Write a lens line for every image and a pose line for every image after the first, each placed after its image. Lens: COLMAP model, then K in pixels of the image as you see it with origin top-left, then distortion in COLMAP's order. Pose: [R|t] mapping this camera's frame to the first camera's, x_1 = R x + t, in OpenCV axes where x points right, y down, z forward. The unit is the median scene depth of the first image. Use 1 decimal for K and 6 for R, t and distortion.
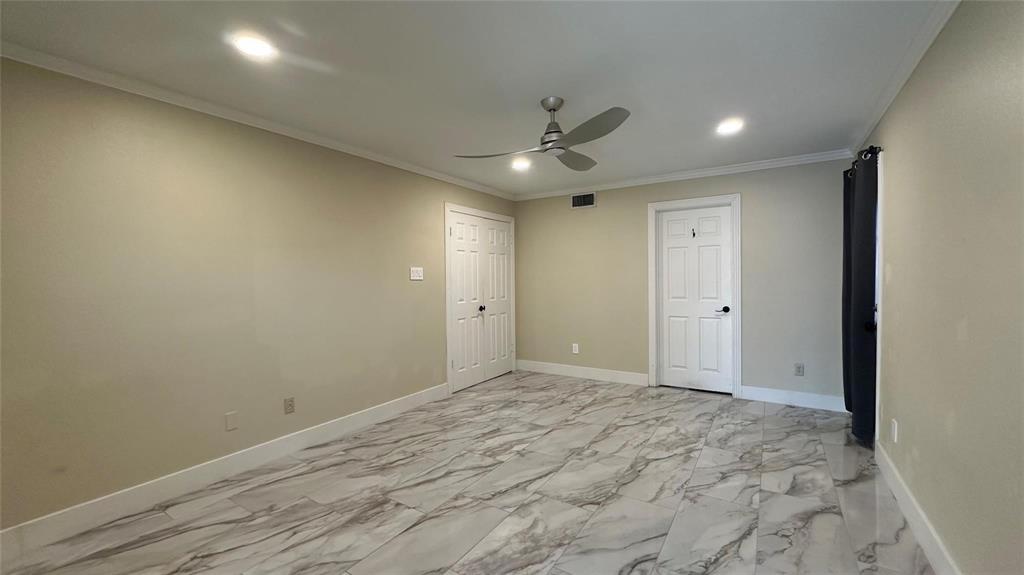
lens RADIAL K [[407.7, 0, 512.1], [0, 407.7, 285.2], [0, 0, 1]] dist [-0.001915, -0.000141]
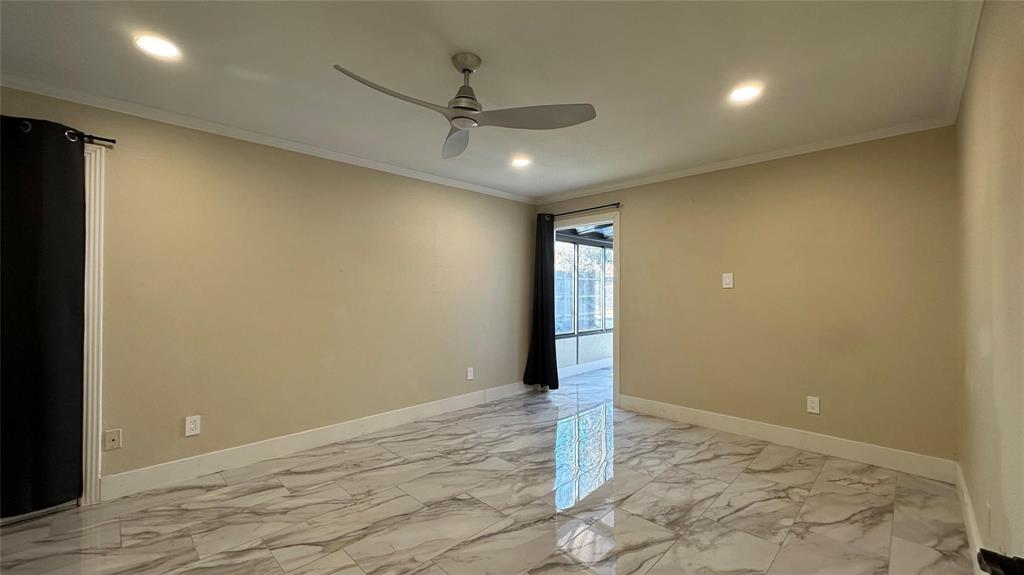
lens RADIAL K [[407.7, 0, 512.0], [0, 407.7, 286.4], [0, 0, 1]] dist [-0.001915, -0.000141]
pose [[-0.977927, 0.013526, 0.208508, -0.162878], [0.015148, 0.999866, 0.006186, -0.019607], [-0.208396, 0.009208, -0.978001, 1.984126]]
